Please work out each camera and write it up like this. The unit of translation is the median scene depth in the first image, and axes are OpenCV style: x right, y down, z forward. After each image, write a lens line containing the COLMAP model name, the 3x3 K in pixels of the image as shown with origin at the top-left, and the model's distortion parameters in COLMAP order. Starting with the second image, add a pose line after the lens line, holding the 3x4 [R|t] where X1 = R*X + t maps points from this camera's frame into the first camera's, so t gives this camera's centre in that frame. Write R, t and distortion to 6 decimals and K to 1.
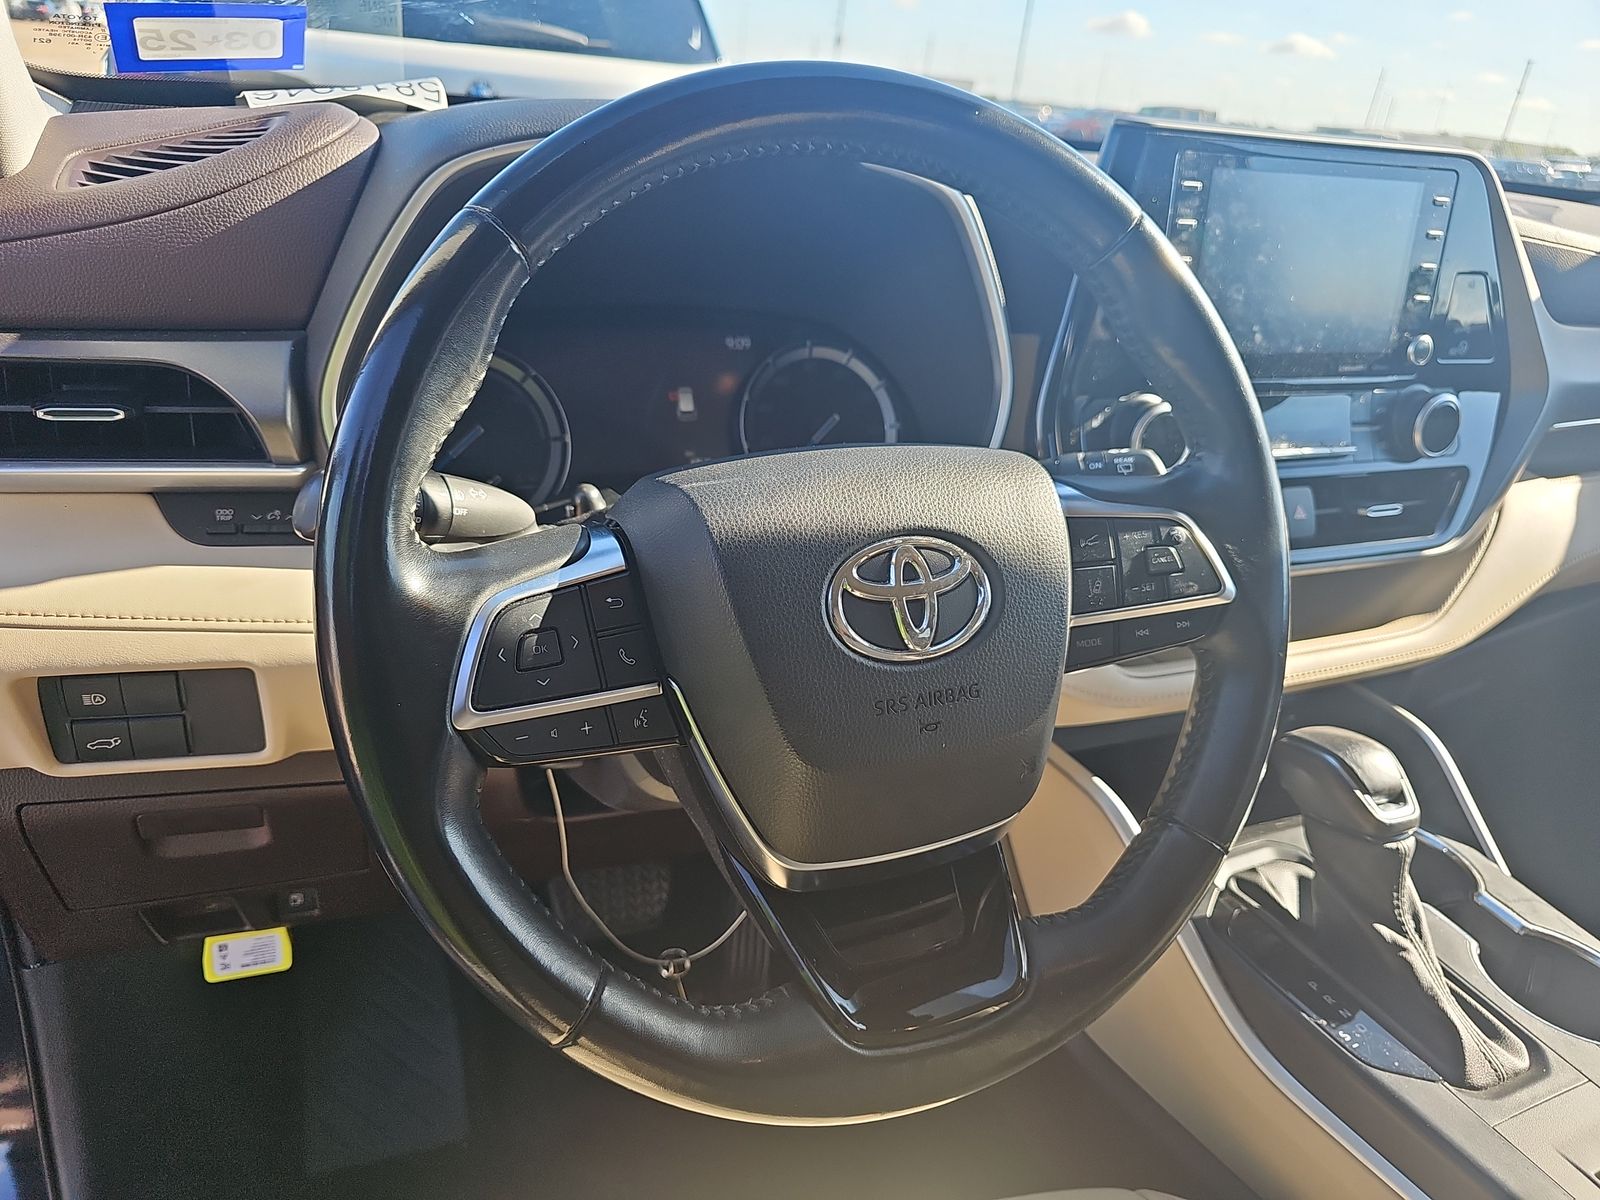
lens RADIAL K [[1091.8, 0, 800.0], [0, 1091.8, 600.0], [0, 0, 1]] dist [0.044860, -0.031678]
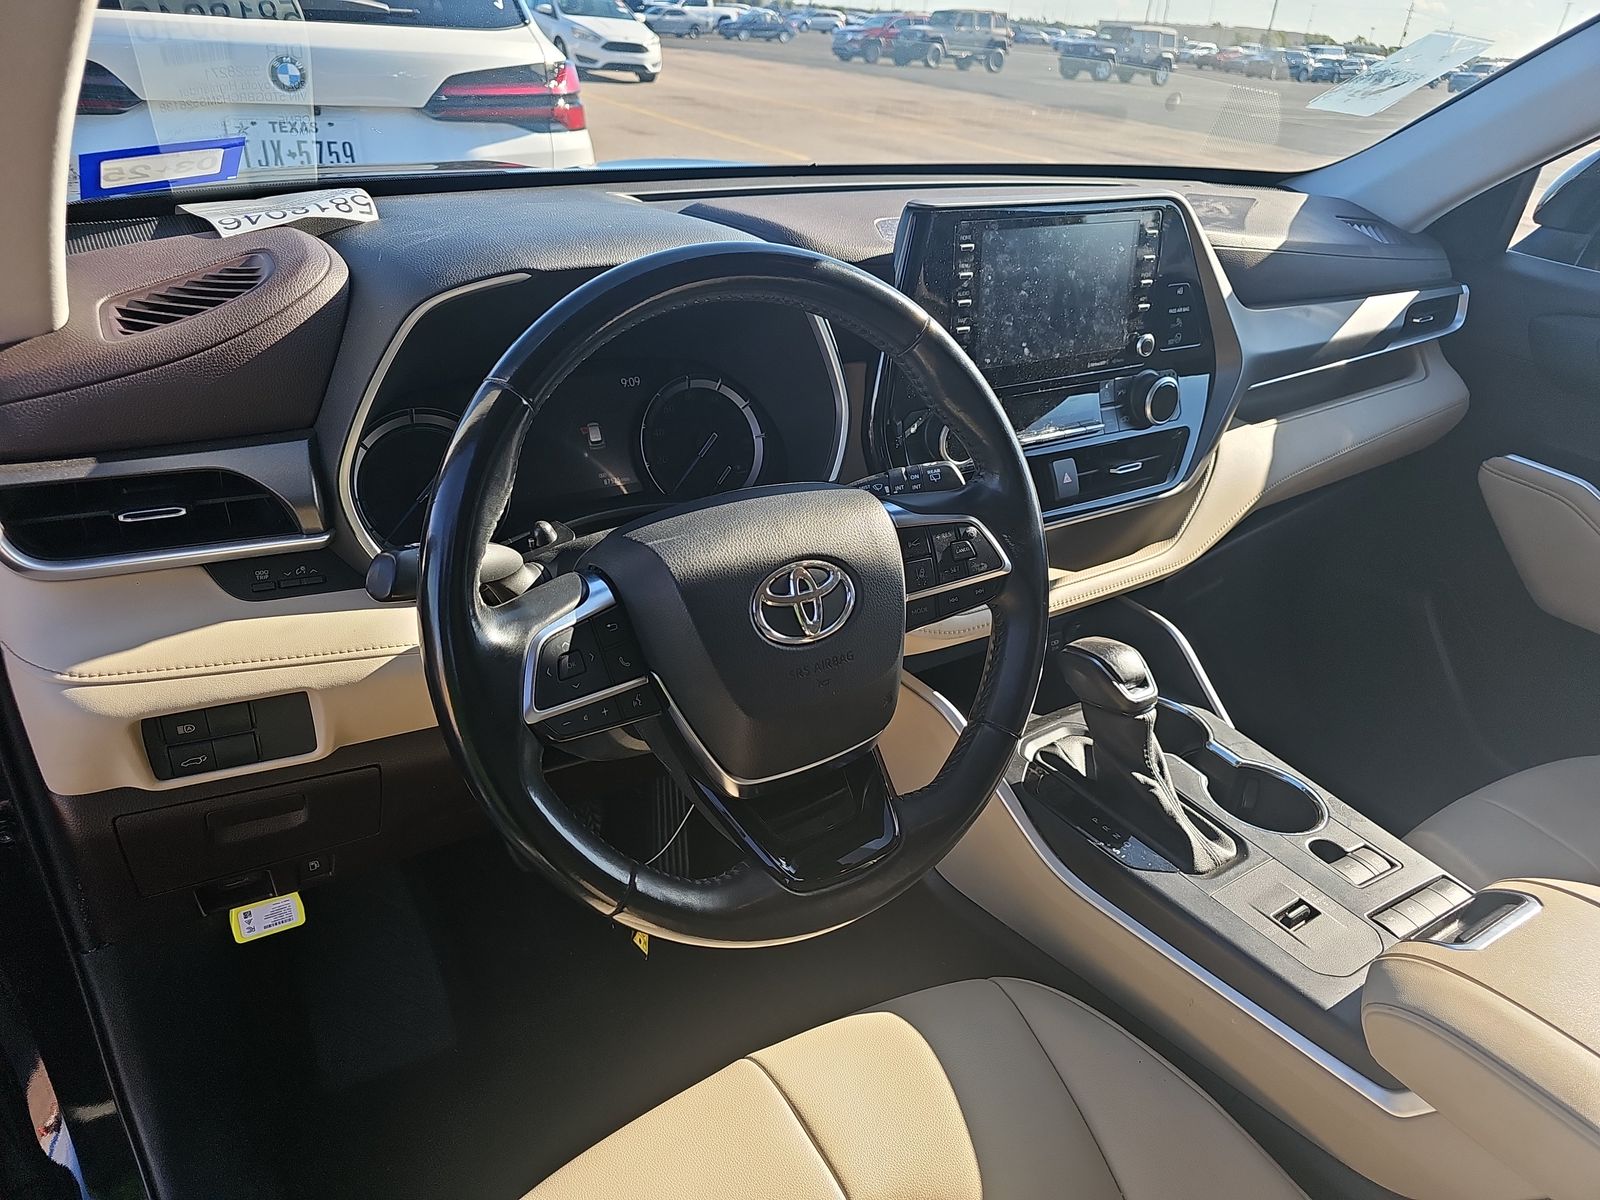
lens RADIAL K [[1065.0, 0, 802.7], [0, 1065.0, 596.9], [0, 0, 1]] dist [0.121060, -0.120074]
pose [[0.985263, -0.103602, 0.136100, -0.070204], [0.094206, 0.992816, 0.073772, -0.079983], [-0.142765, -0.059864, 0.987945, -0.323037]]
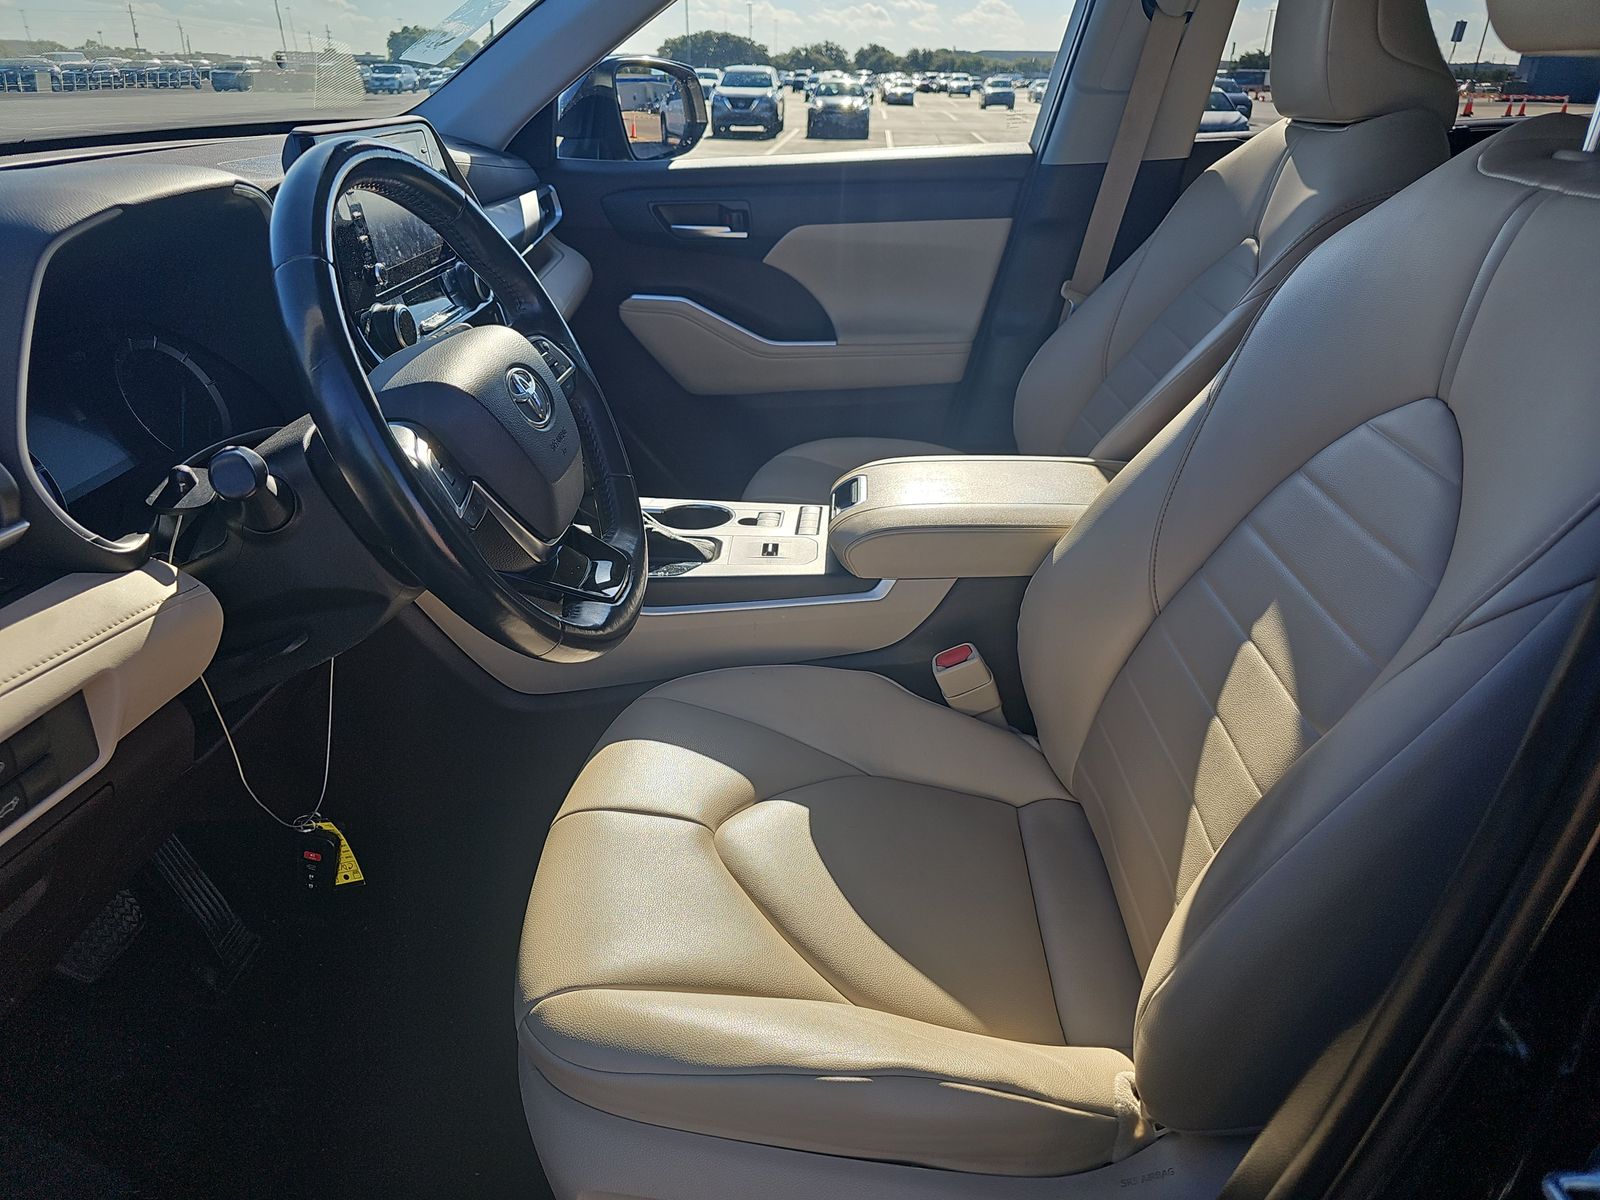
lens RADIAL K [[1091.8, 0, 800.0], [0, 1091.8, 600.0], [0, 0, 1]] dist [0.044860, -0.031678]
pose [[0.441152, -0.477881, 0.759614, -0.926236], [0.418830, 0.858231, 0.296683, -0.047514], [-0.793704, 0.187267, 0.578762, -0.341023]]
